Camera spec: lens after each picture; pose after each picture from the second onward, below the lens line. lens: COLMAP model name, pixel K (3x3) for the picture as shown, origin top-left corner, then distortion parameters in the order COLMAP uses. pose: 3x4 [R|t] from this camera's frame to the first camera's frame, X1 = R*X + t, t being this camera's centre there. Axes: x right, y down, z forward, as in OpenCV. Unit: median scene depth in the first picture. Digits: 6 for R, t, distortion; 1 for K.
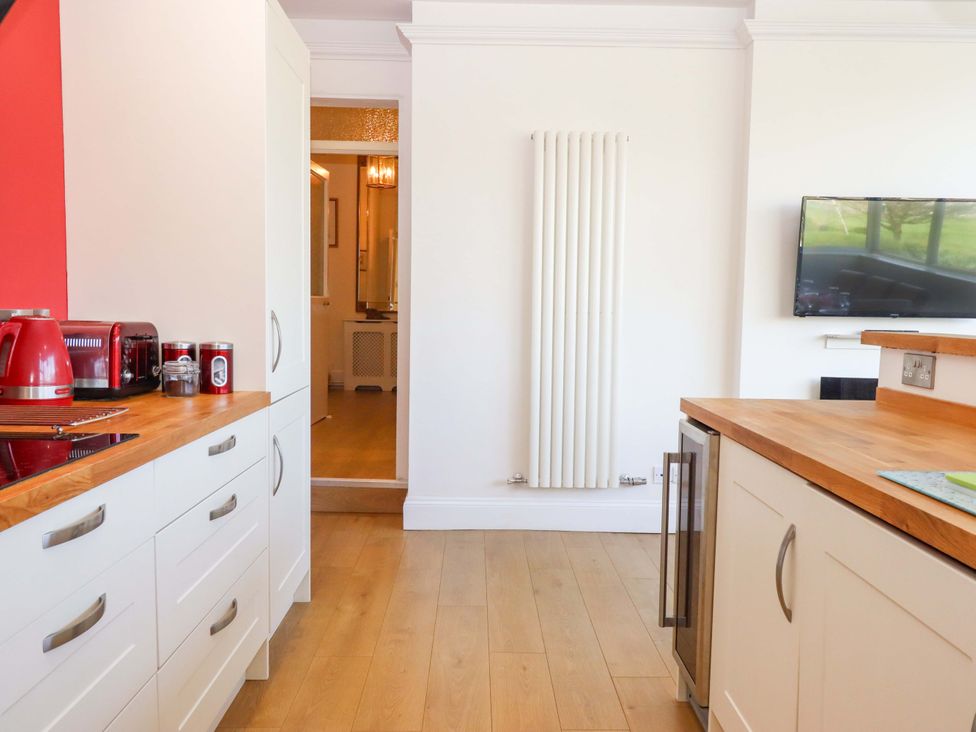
lens RADIAL K [[789.0, 0, 515.6], [0, 789.0, 363.7], [0, 0, 1]] dist [0.019771, 0.010322]
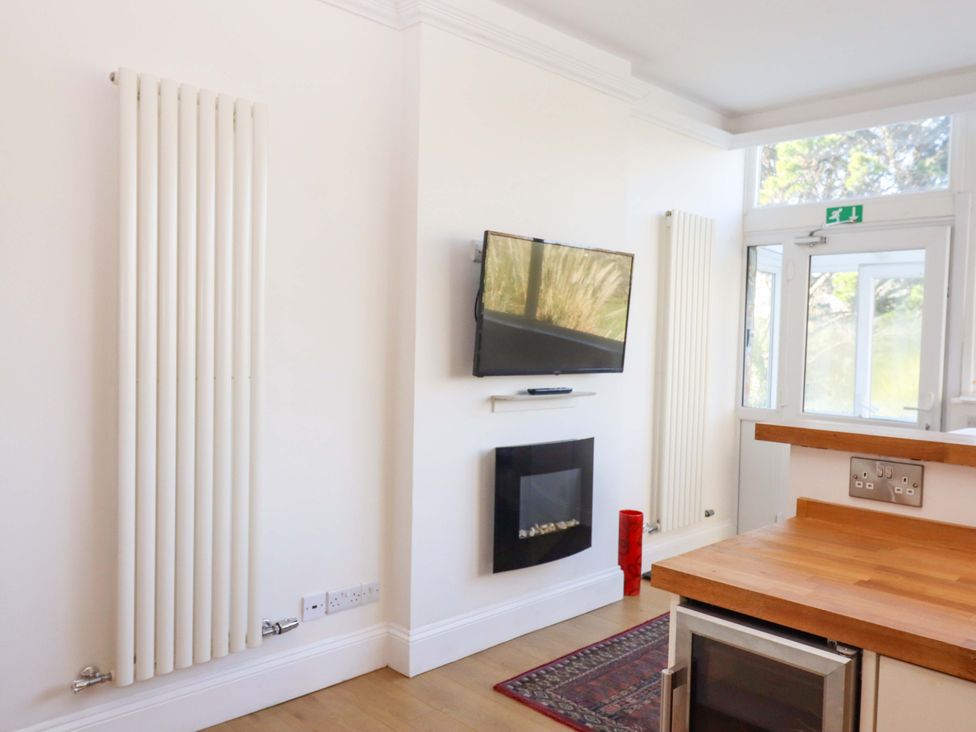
lens RADIAL K [[789.0, 0, 515.6], [0, 789.0, 363.7], [0, 0, 1]] dist [0.019771, 0.010322]
pose [[0.725230, -0.016489, 0.688309, -0.170622], [0.031945, 0.999442, -0.009715, -0.063779], [-0.687765, 0.029034, 0.725352, 0.385170]]
